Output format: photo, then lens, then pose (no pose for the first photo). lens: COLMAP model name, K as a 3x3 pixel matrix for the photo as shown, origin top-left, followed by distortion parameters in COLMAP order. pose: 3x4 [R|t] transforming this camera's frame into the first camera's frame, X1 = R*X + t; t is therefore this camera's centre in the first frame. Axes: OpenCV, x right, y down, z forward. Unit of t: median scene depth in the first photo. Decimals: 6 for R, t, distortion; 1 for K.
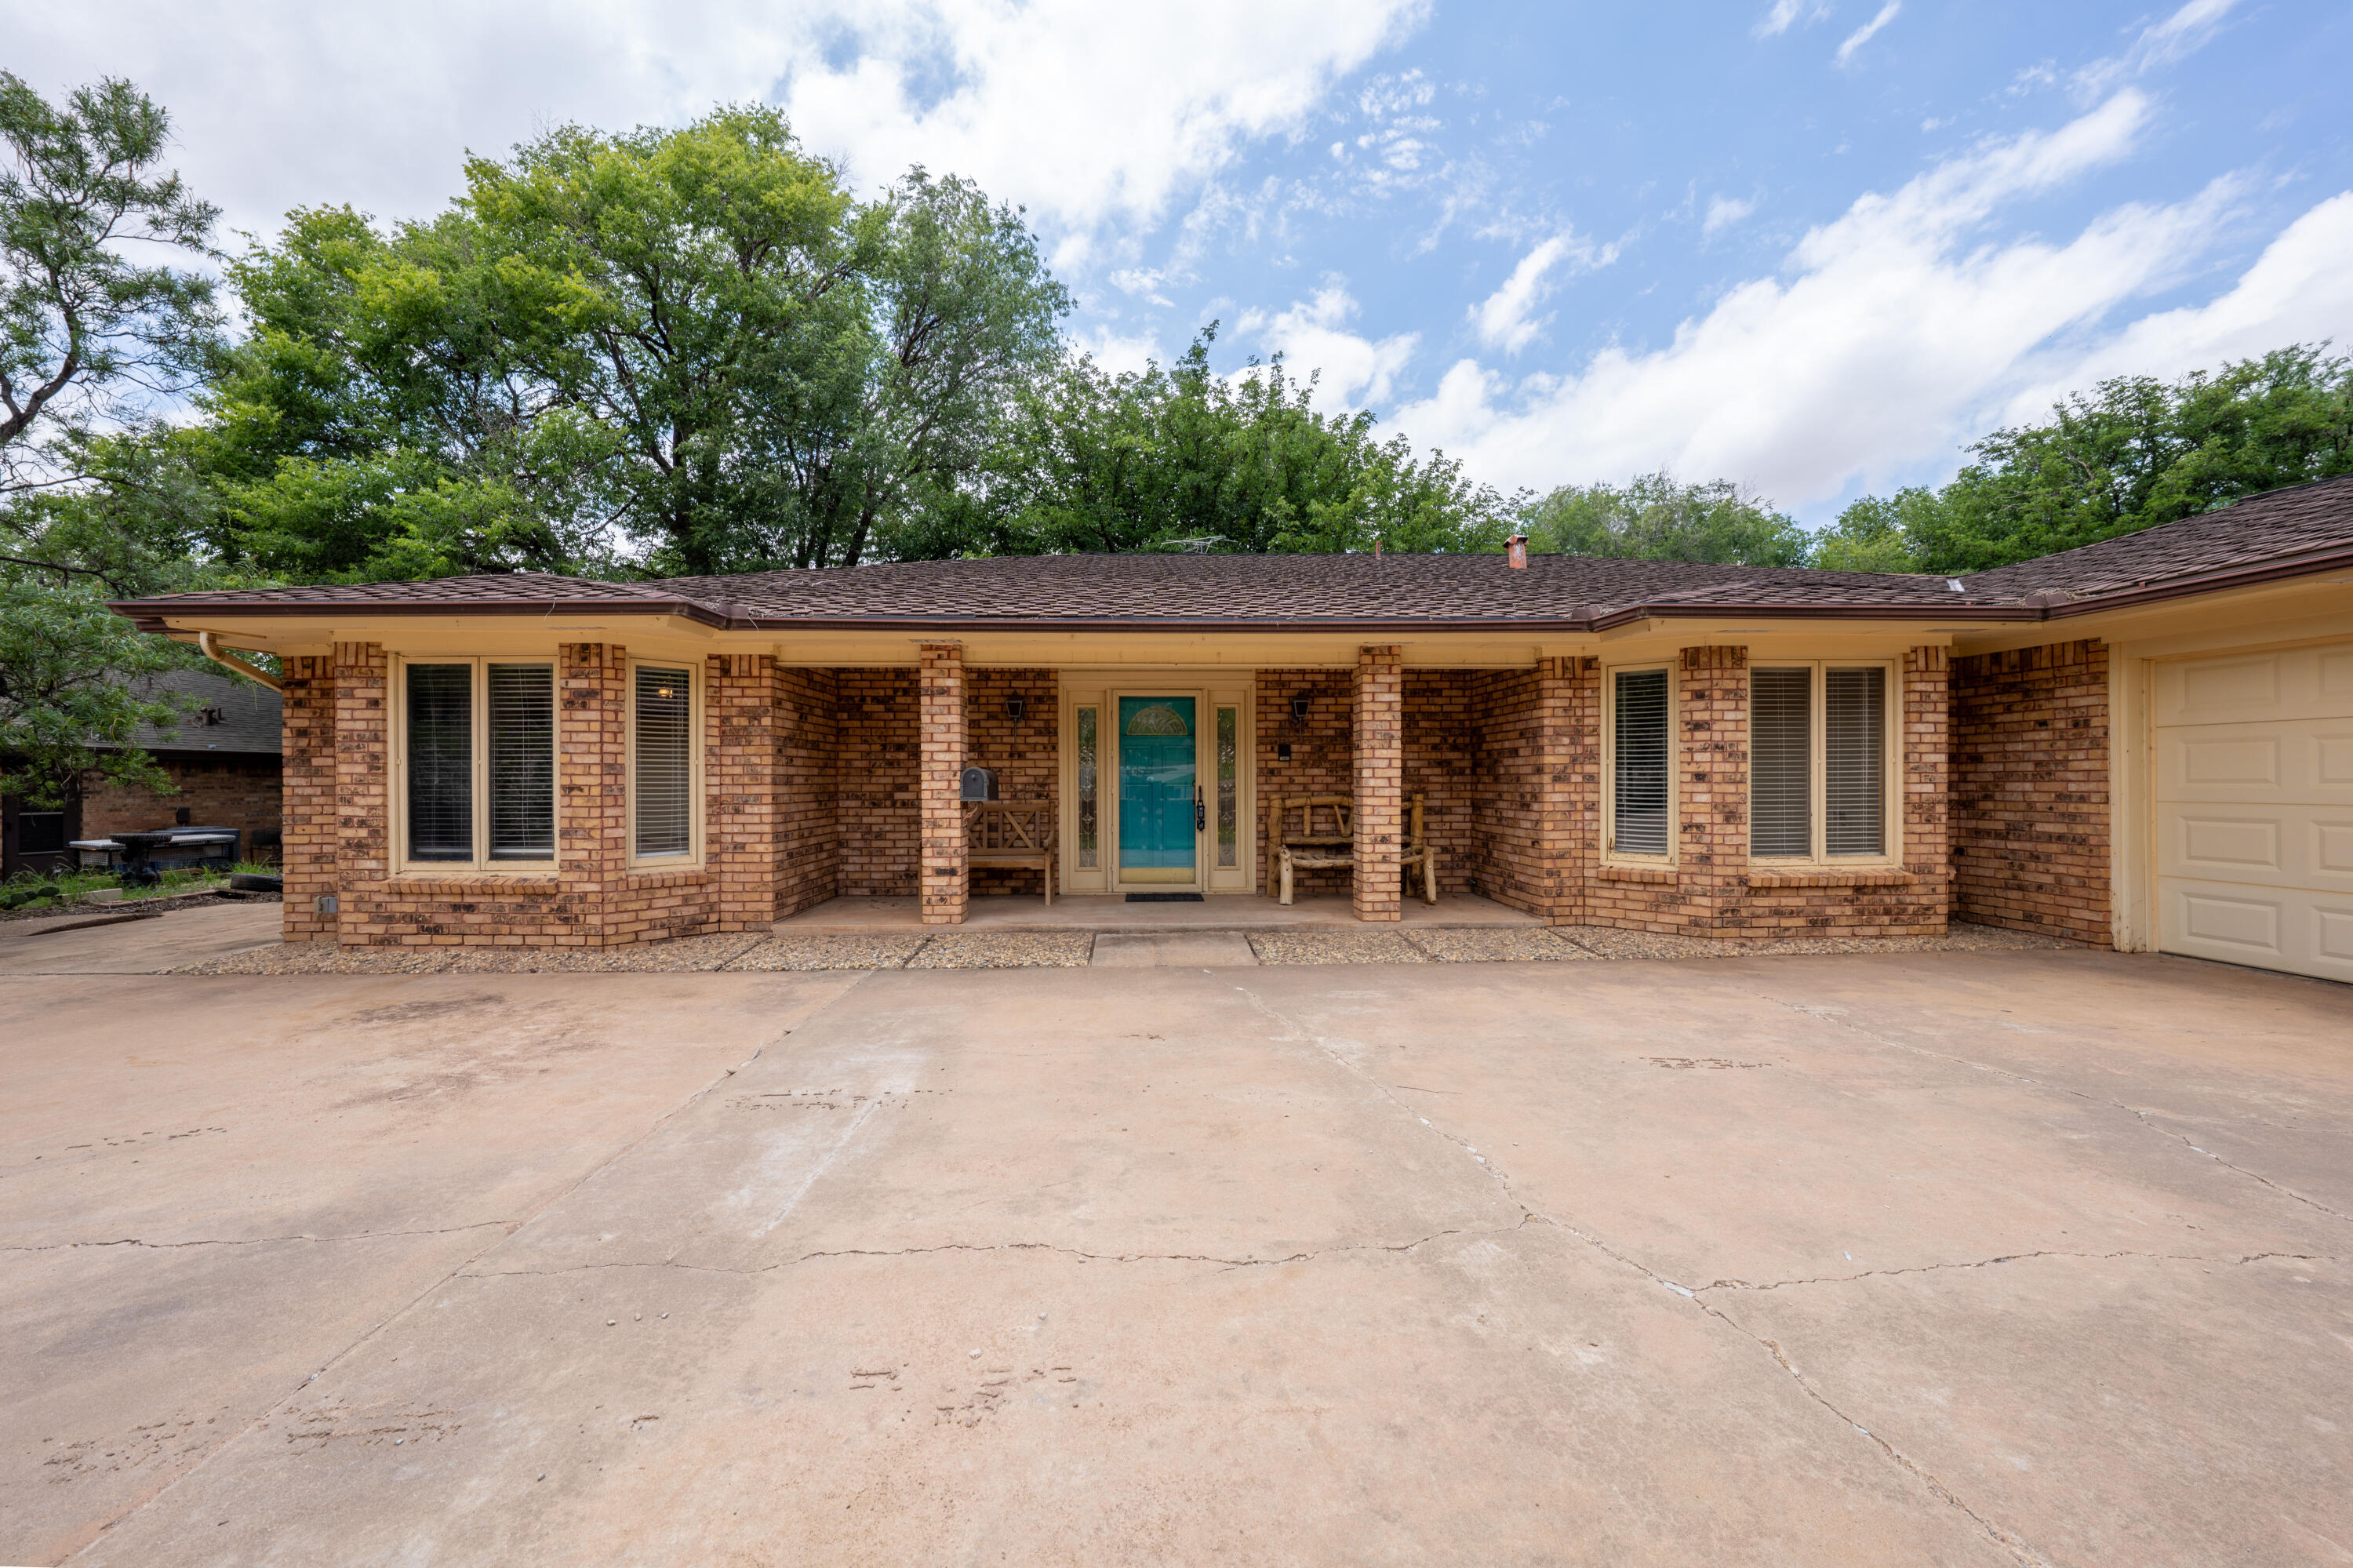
lens RADIAL K [[840.6, 0, 1161.2], [0, 840.6, 781.6], [0, 0, 1]] dist [-0.027488, 0.006248]
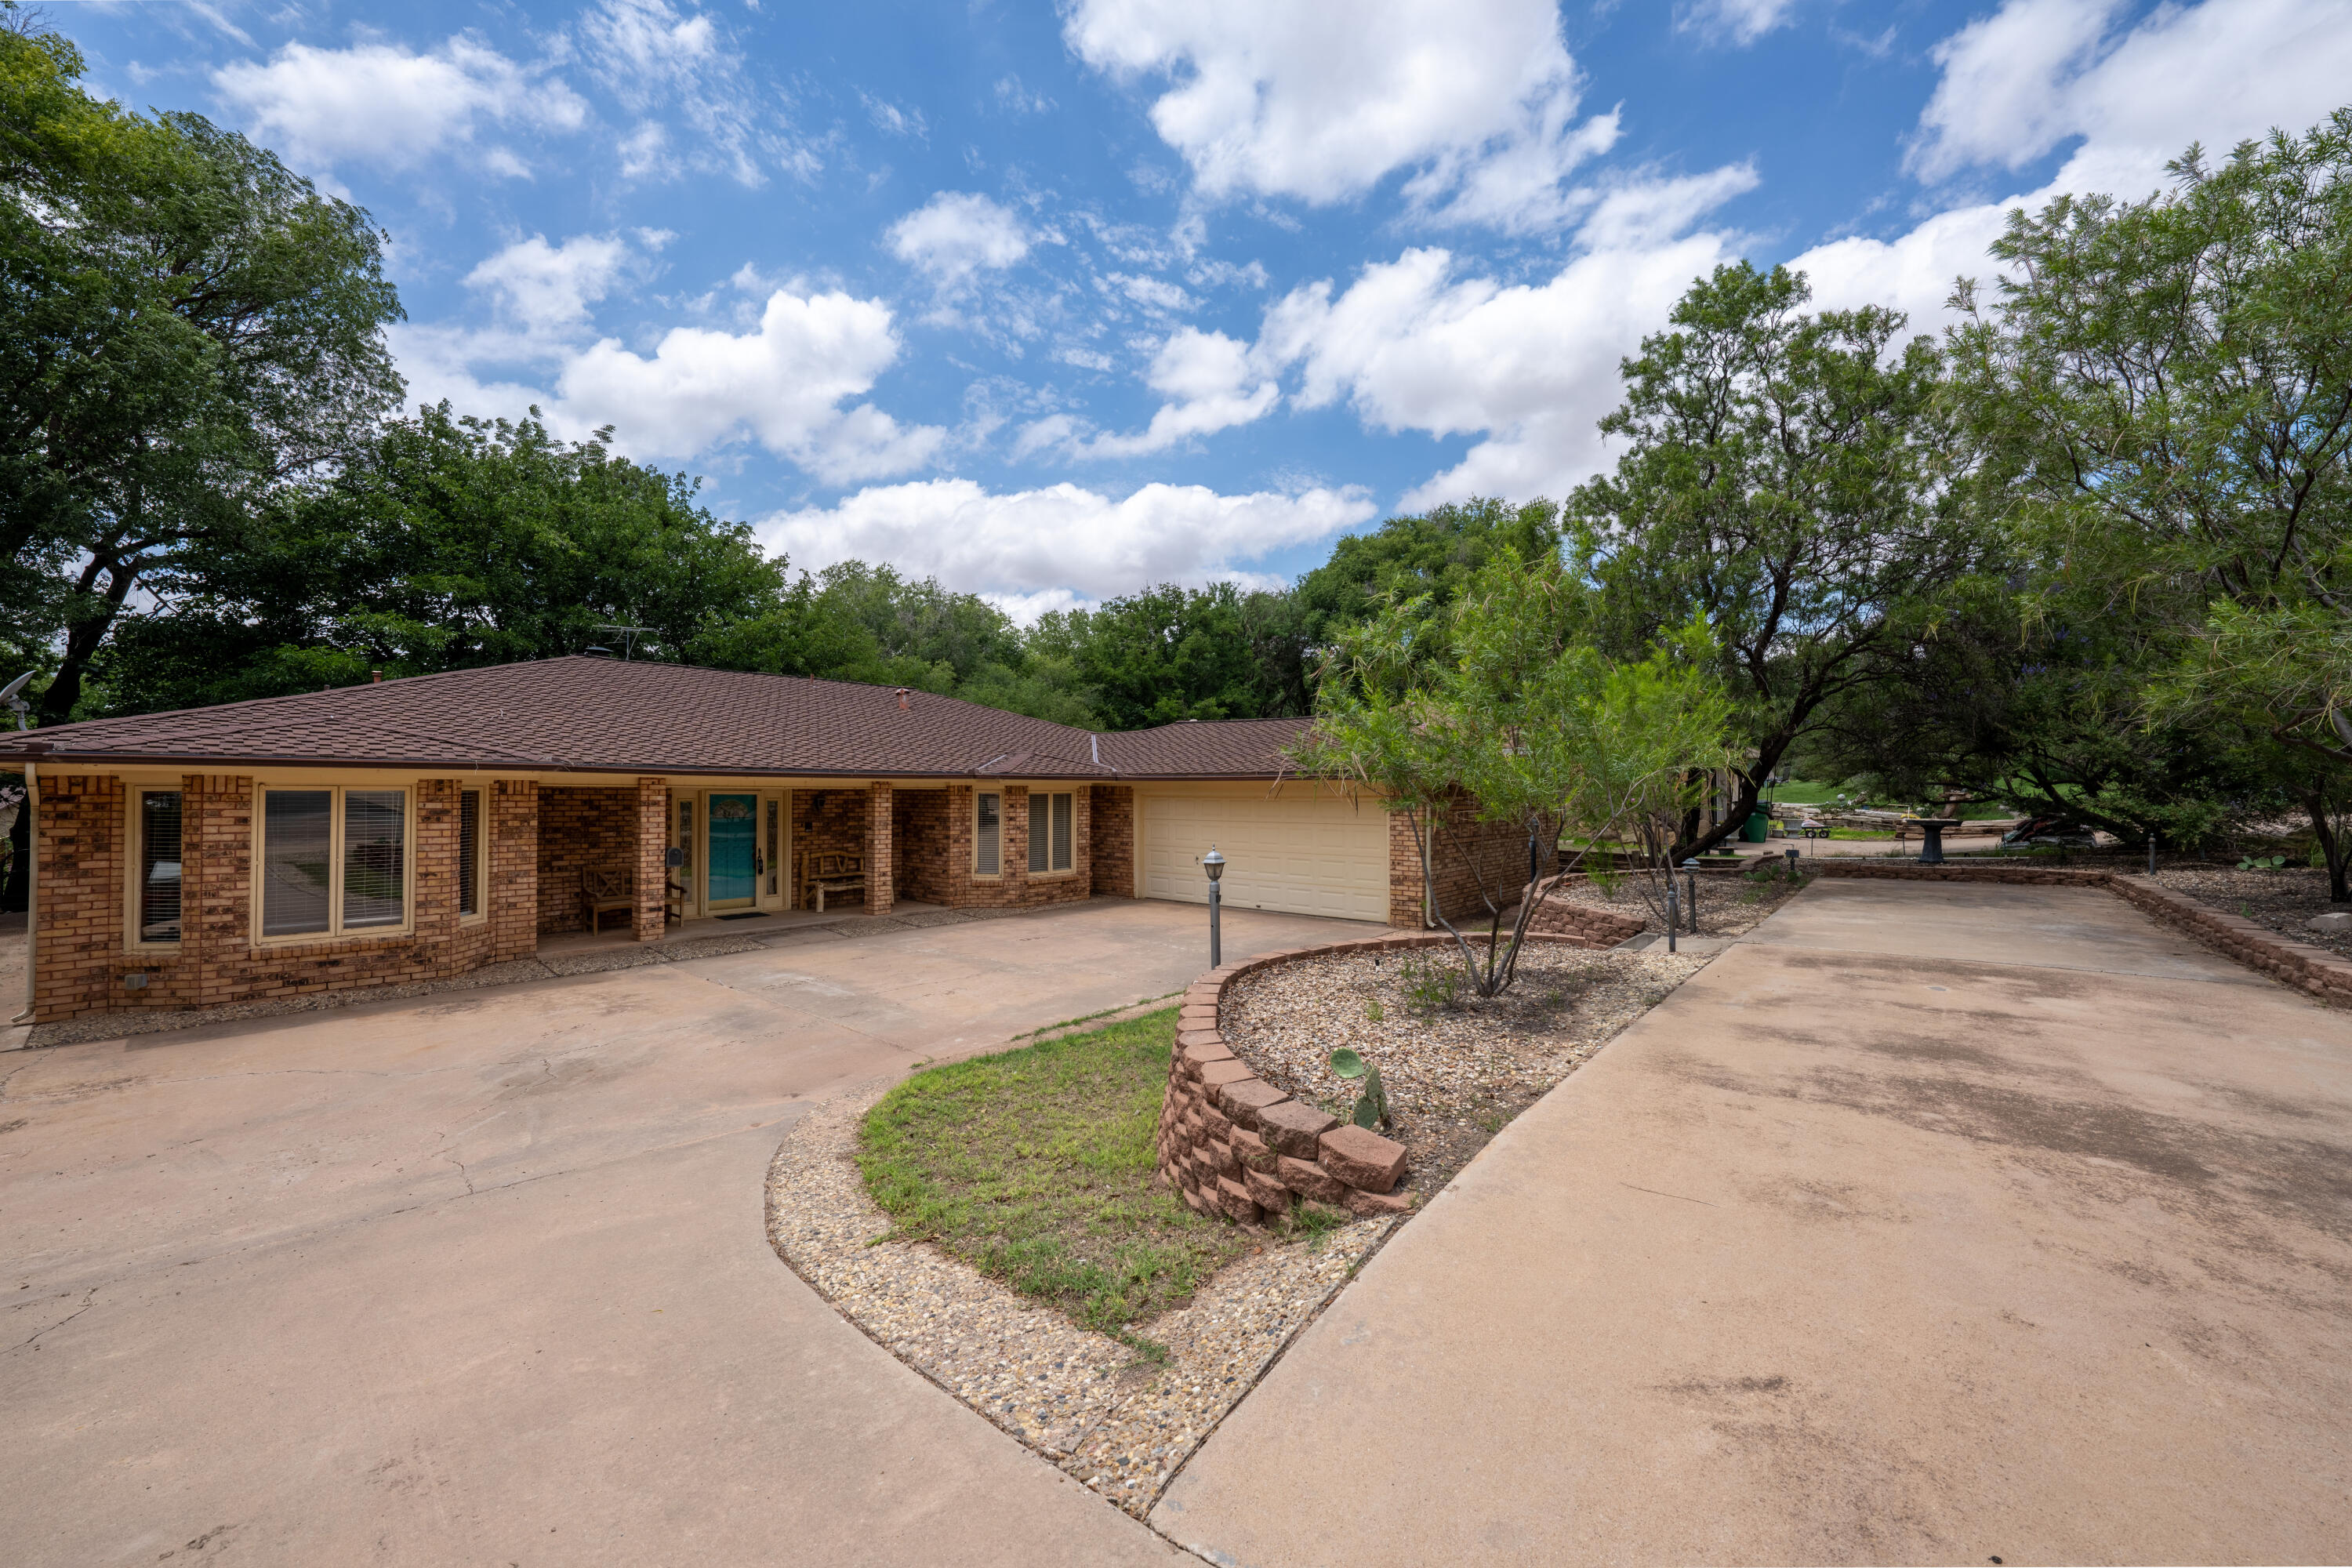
lens RADIAL K [[901.6, 0, 1166.6], [0, 901.6, 773.8], [0, 0, 1]] dist [-0.027346, 0.007683]
pose [[0.665286, 0.019360, 0.746338, -0.975430], [-0.004211, 0.999745, -0.022179, -0.138581], [-0.746577, 0.011613, 0.665198, -1.037570]]
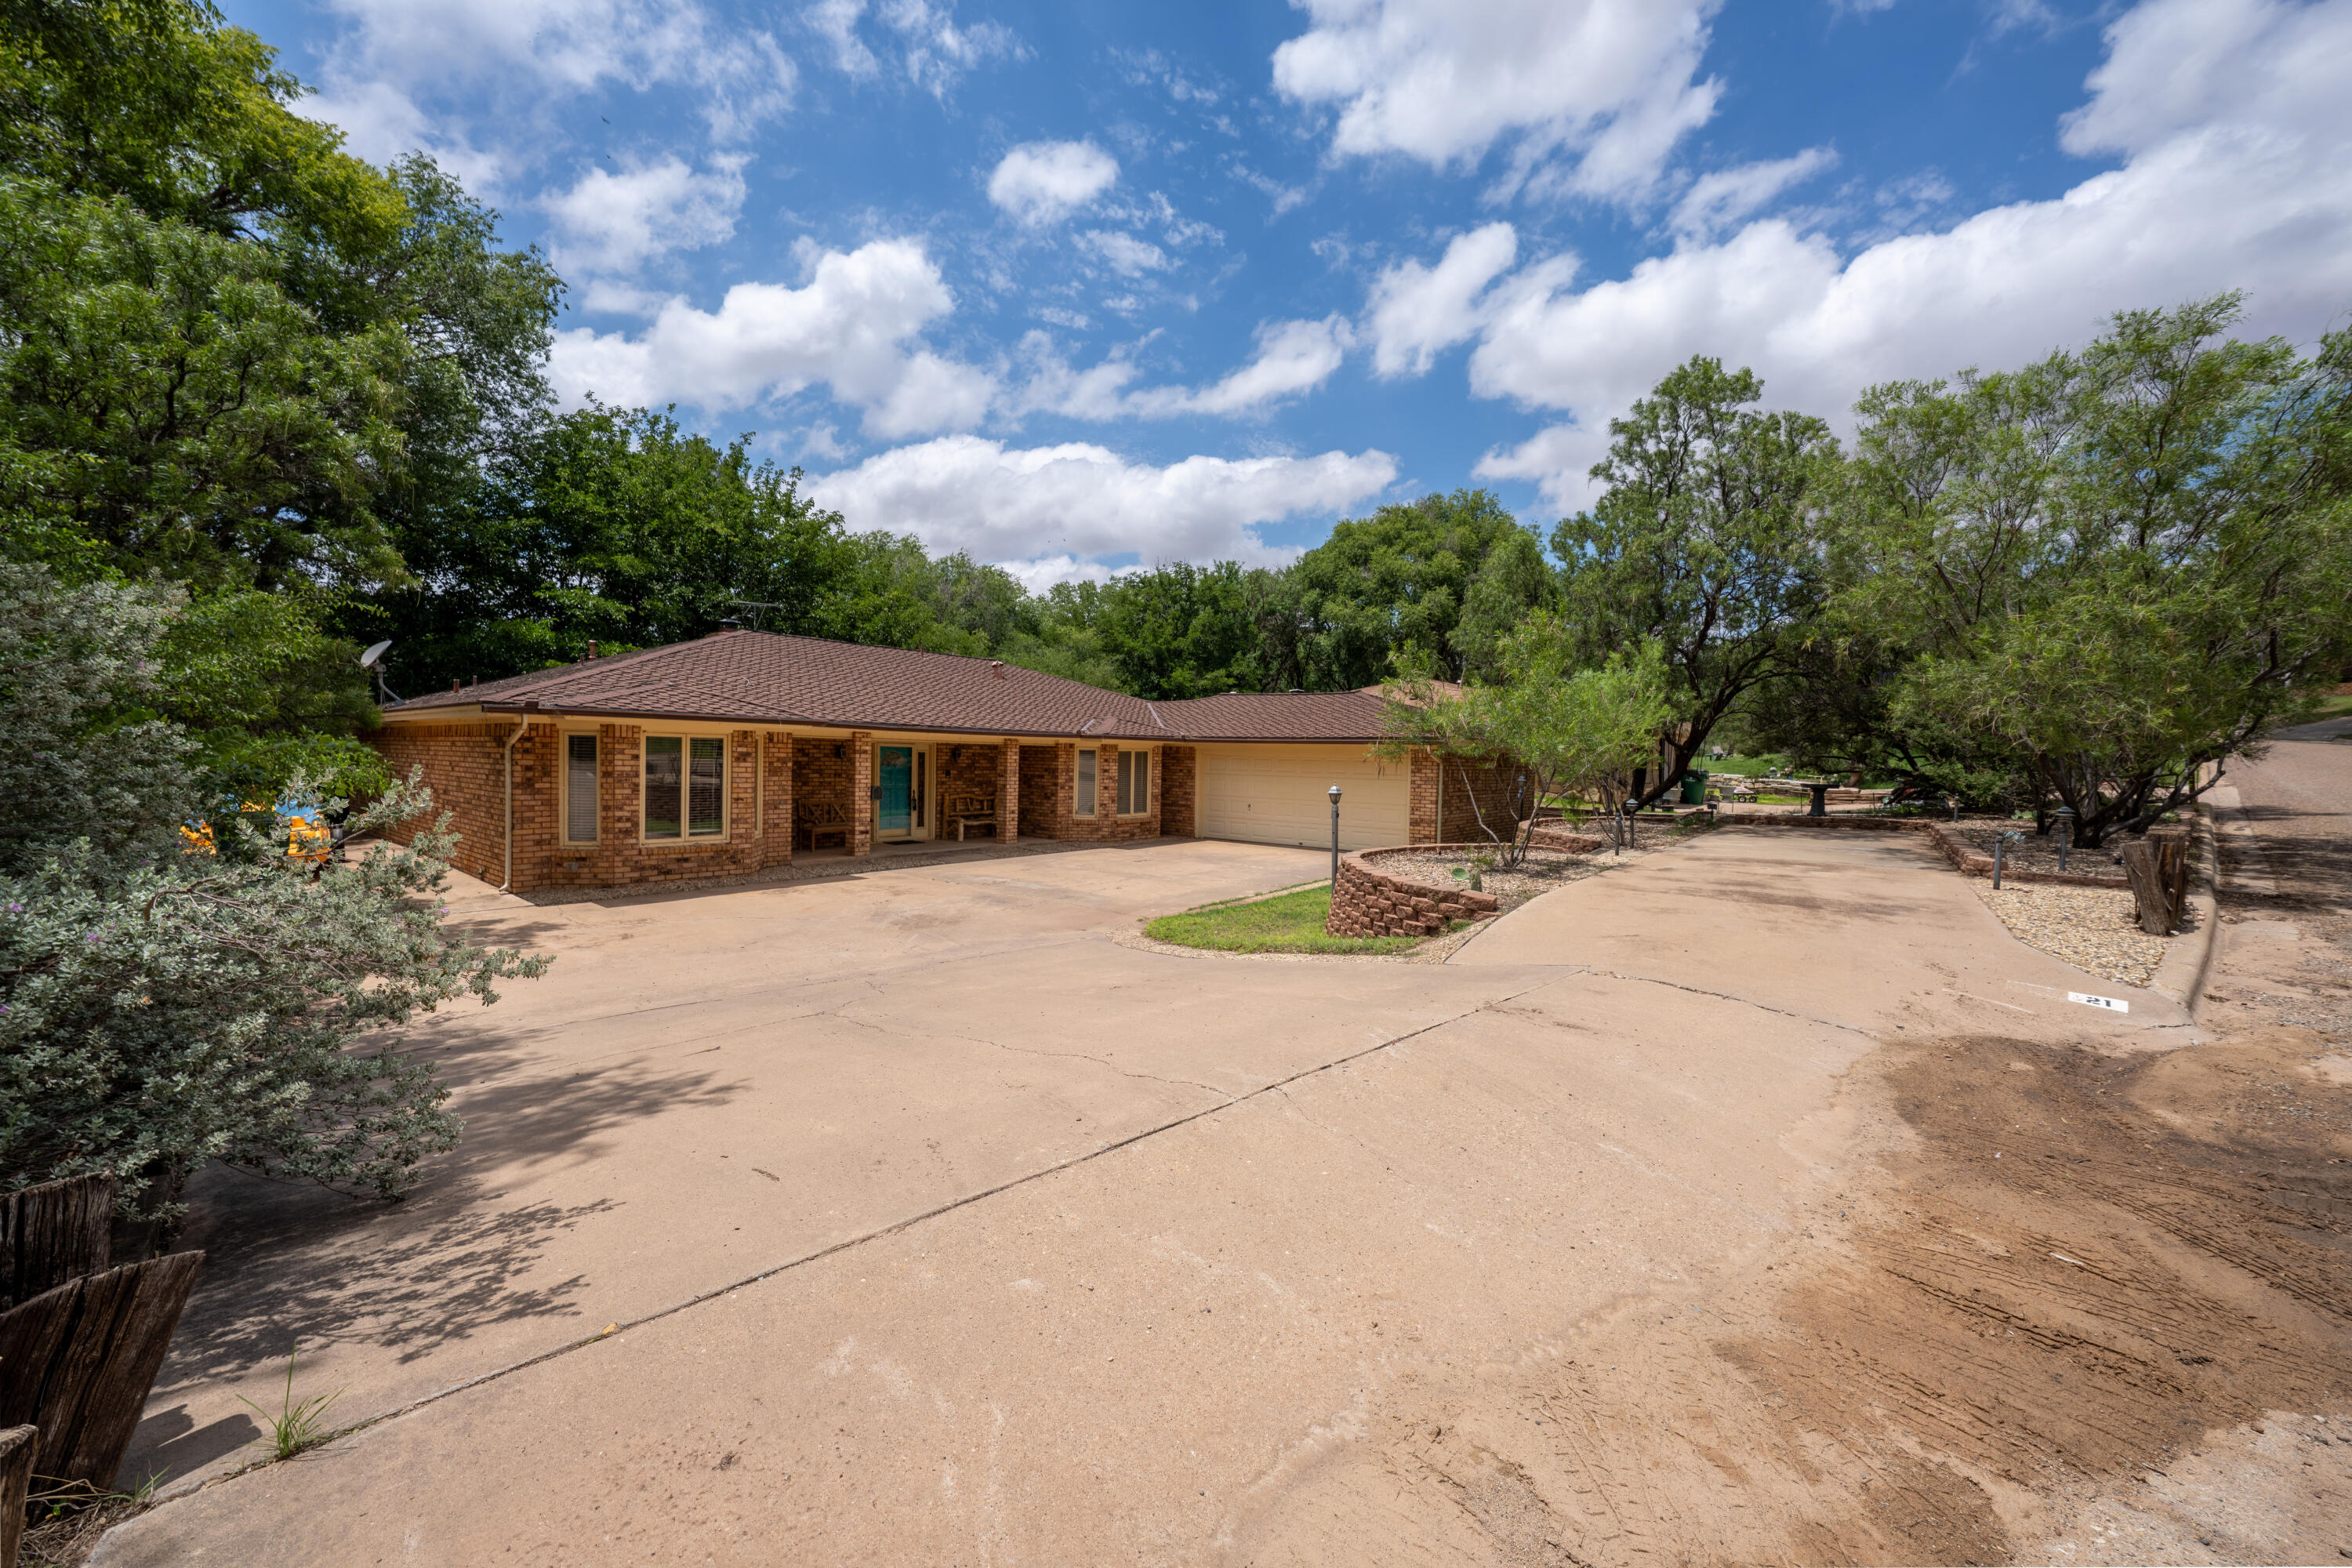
lens RADIAL K [[901.6, 0, 1166.6], [0, 901.6, 773.8], [0, 0, 1]] dist [-0.027346, 0.007683]
pose [[0.639356, 0.002168, 0.768908, -1.672064], [-0.023181, 0.999596, 0.016457, -0.112739], [-0.768561, -0.028345, 0.639148, -1.212526]]
